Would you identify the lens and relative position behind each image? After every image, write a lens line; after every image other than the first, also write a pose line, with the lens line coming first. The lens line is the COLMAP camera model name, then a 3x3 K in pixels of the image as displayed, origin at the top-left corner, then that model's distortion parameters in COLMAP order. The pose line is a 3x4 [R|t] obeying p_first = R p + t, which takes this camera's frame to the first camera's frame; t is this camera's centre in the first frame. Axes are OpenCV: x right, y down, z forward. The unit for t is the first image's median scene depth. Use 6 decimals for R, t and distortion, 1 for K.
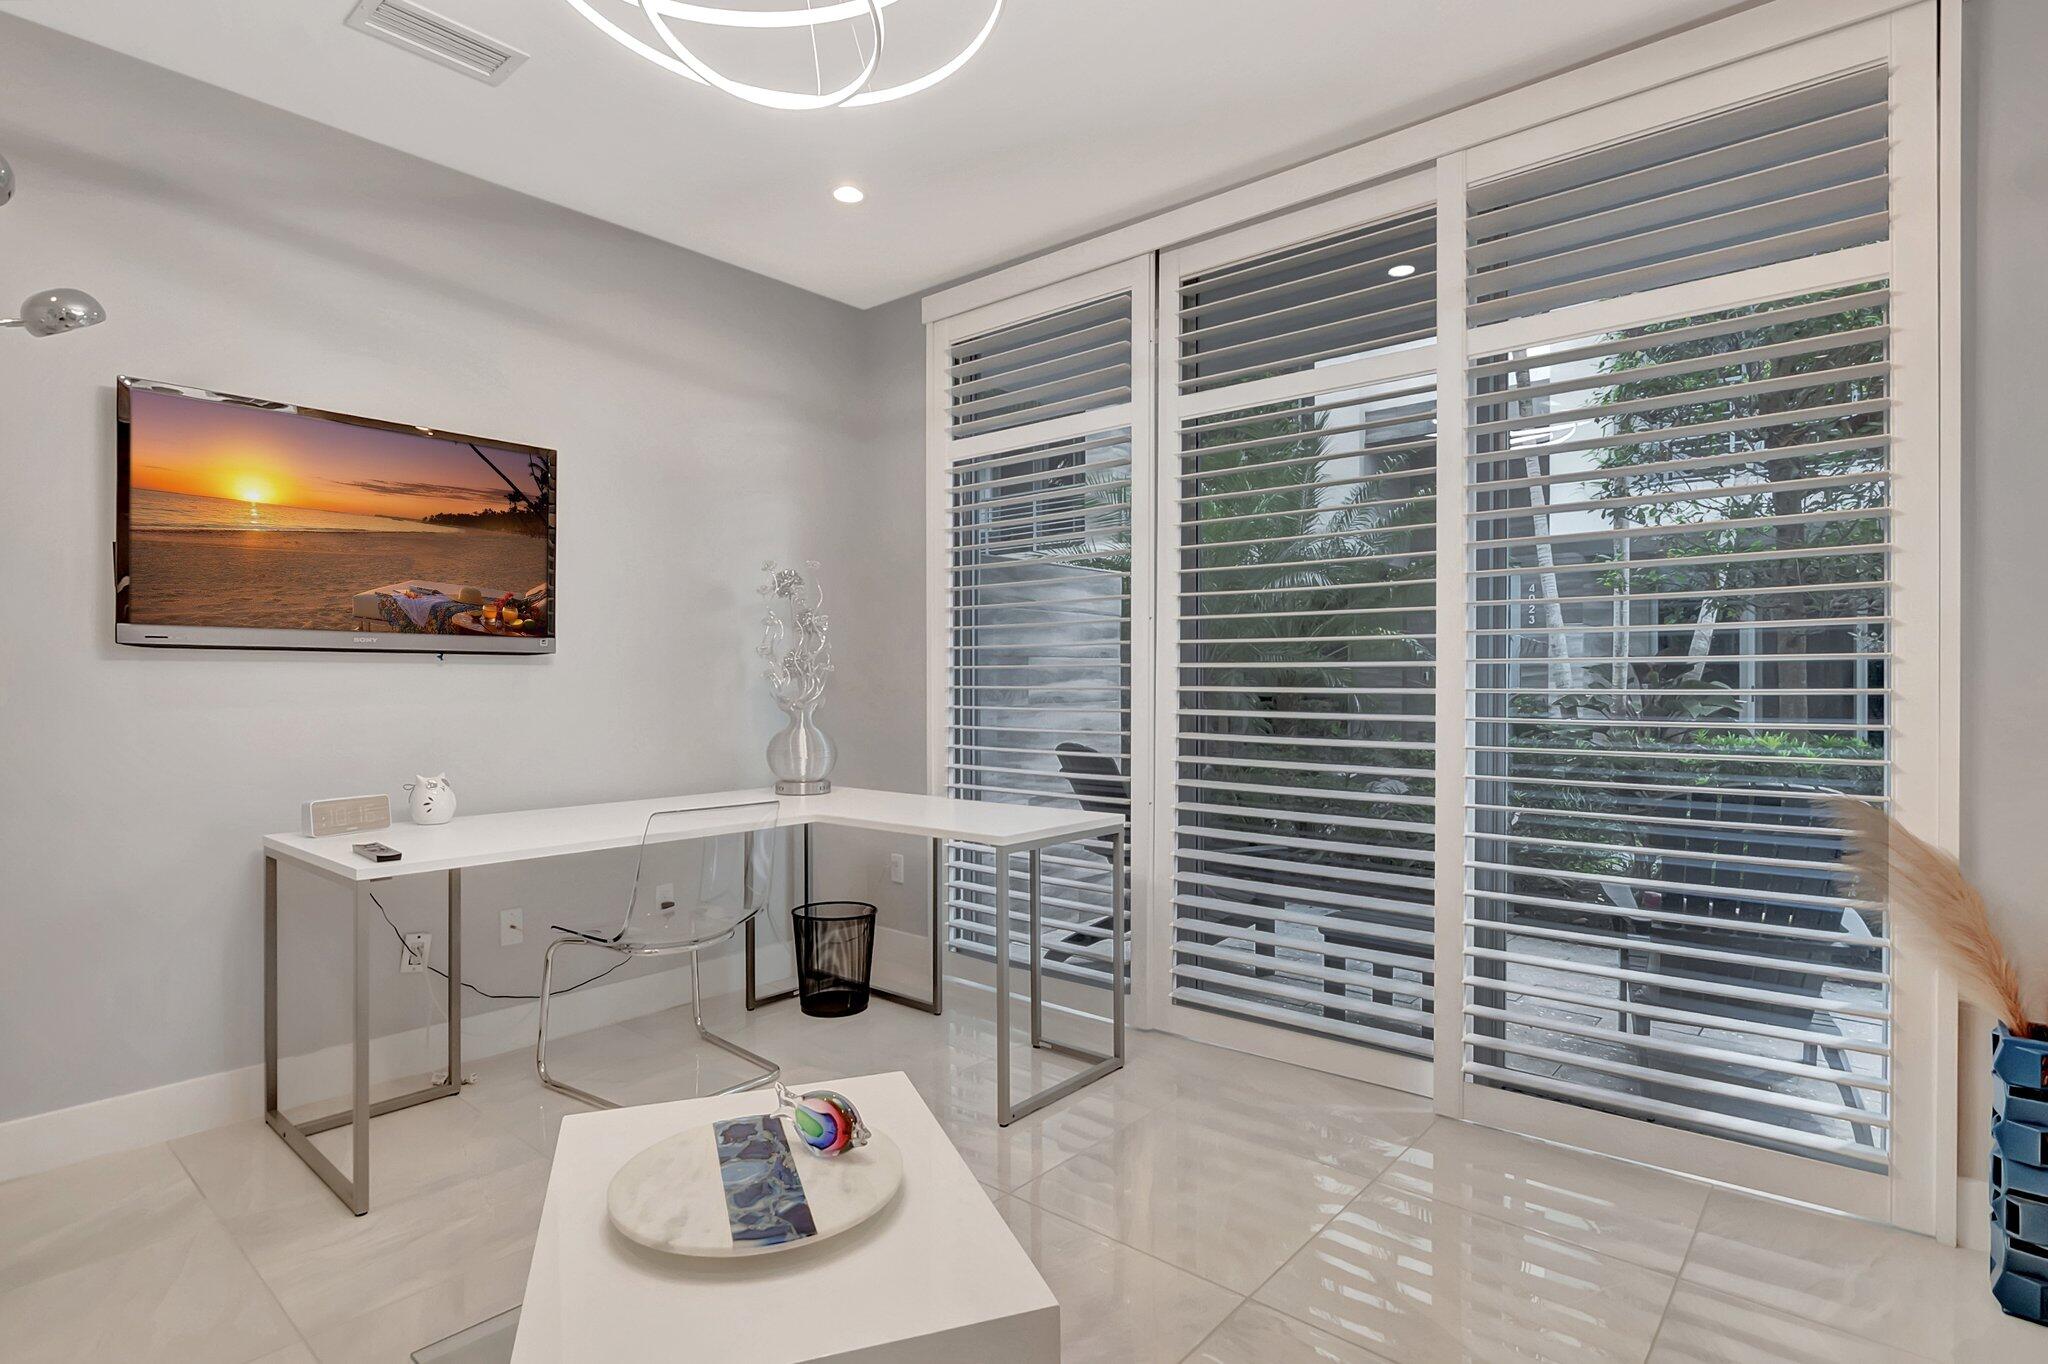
lens RADIAL K [[1014.7, 0, 1034.3], [0, 1014.7, 684.1], [0, 0, 1]] dist [-0.009695, -0.000528]
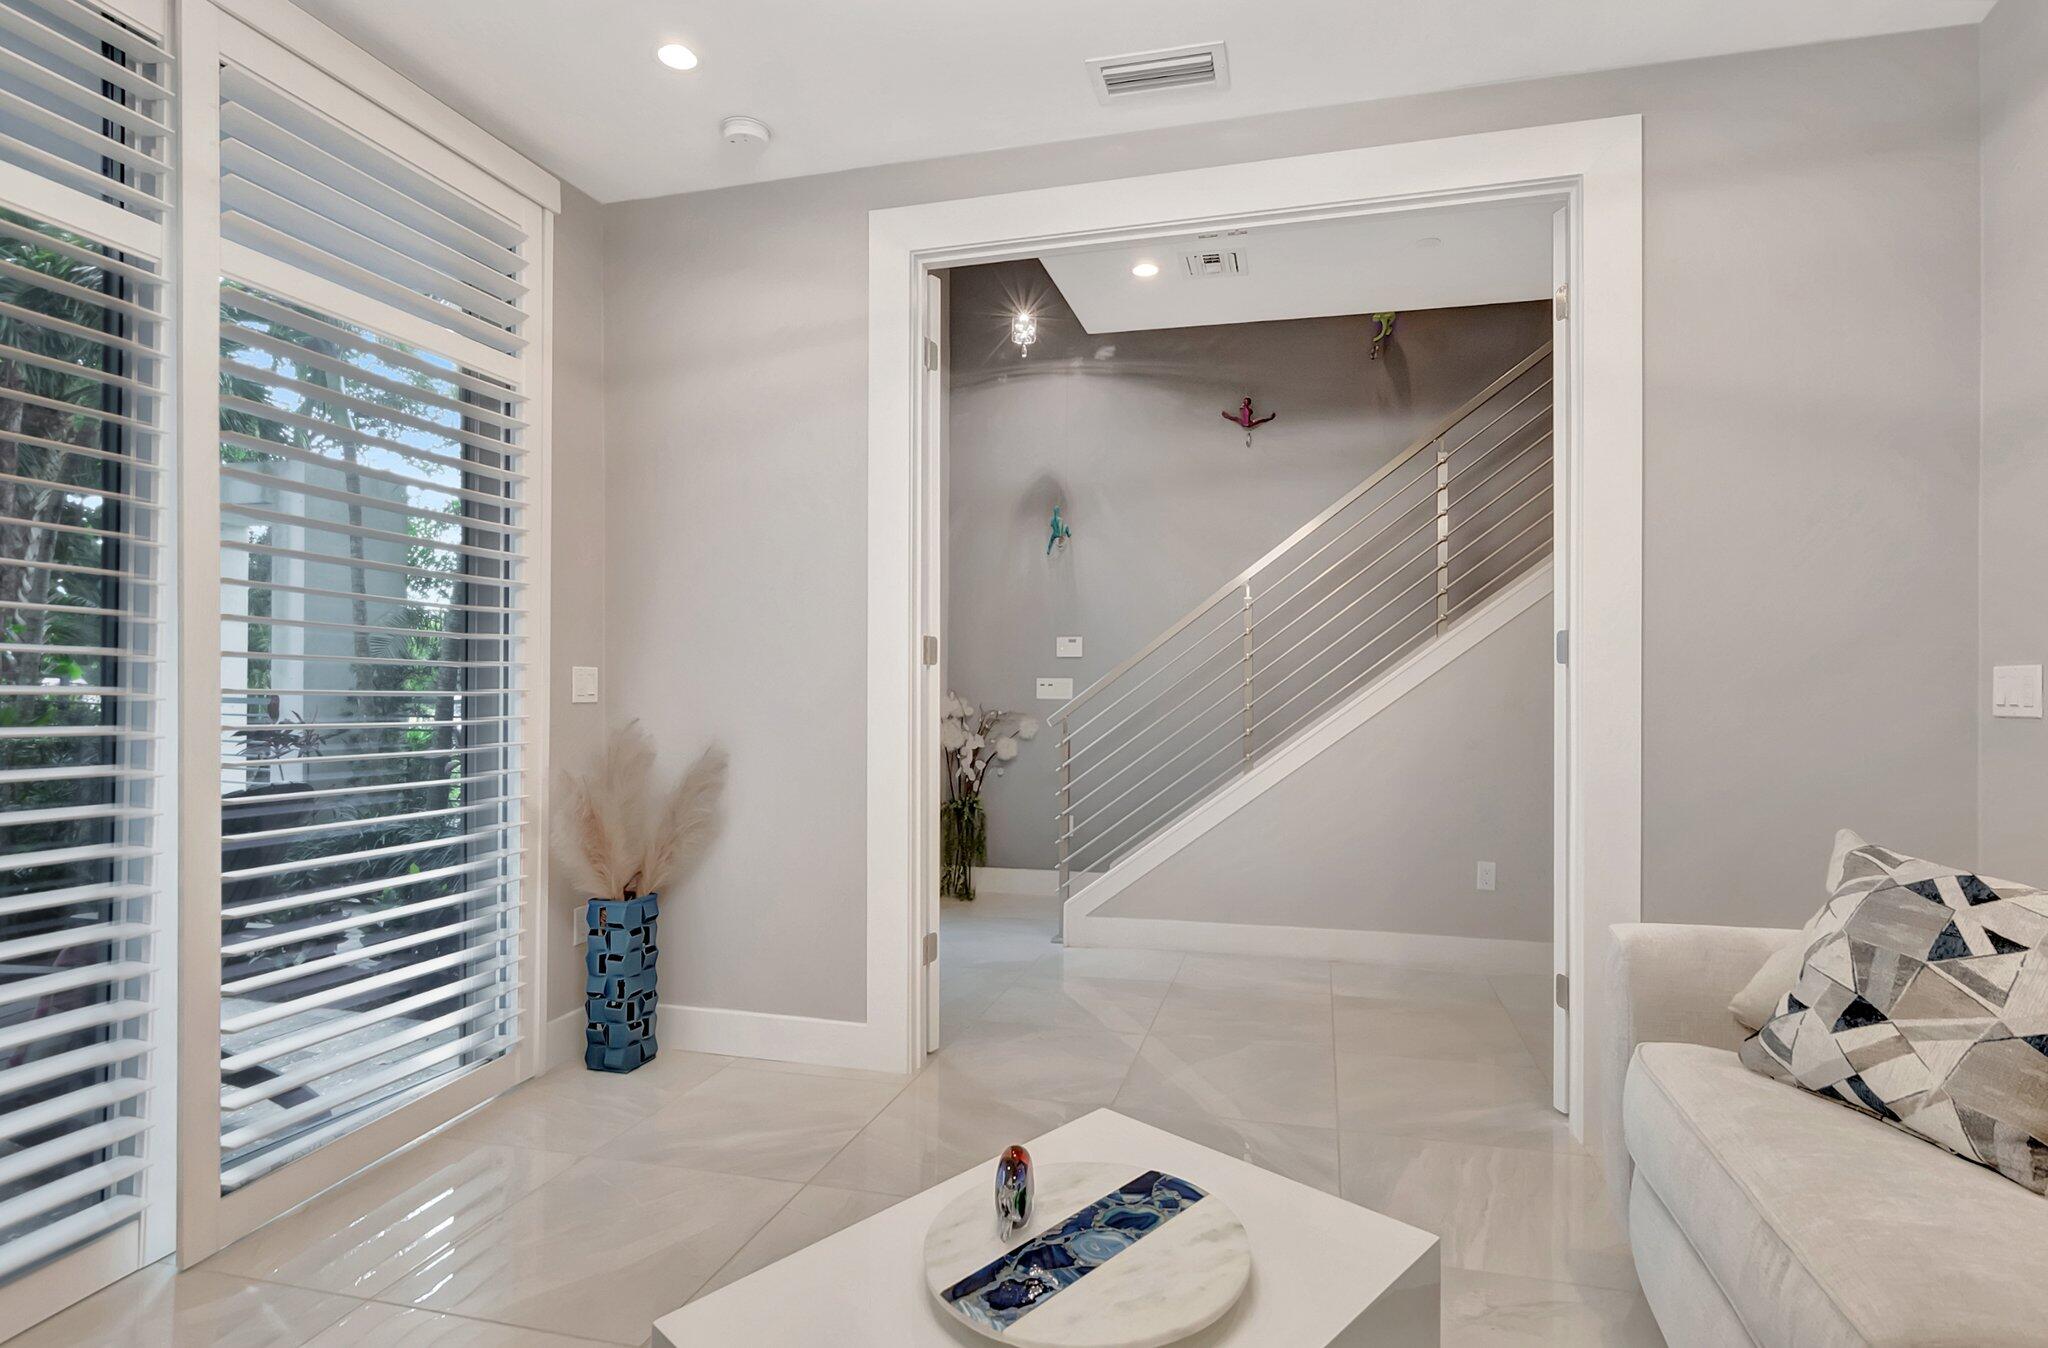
lens RADIAL K [[1014.7, 0, 1035.8], [0, 1014.7, 680.8], [0, 0, 1]] dist [-0.009695, -0.000528]
pose [[-0.420160, 0.002589, 0.907446, -1.039970], [-0.002934, 0.999987, -0.004211, -0.000483], [-0.907445, -0.004432, -0.420147, 1.395501]]
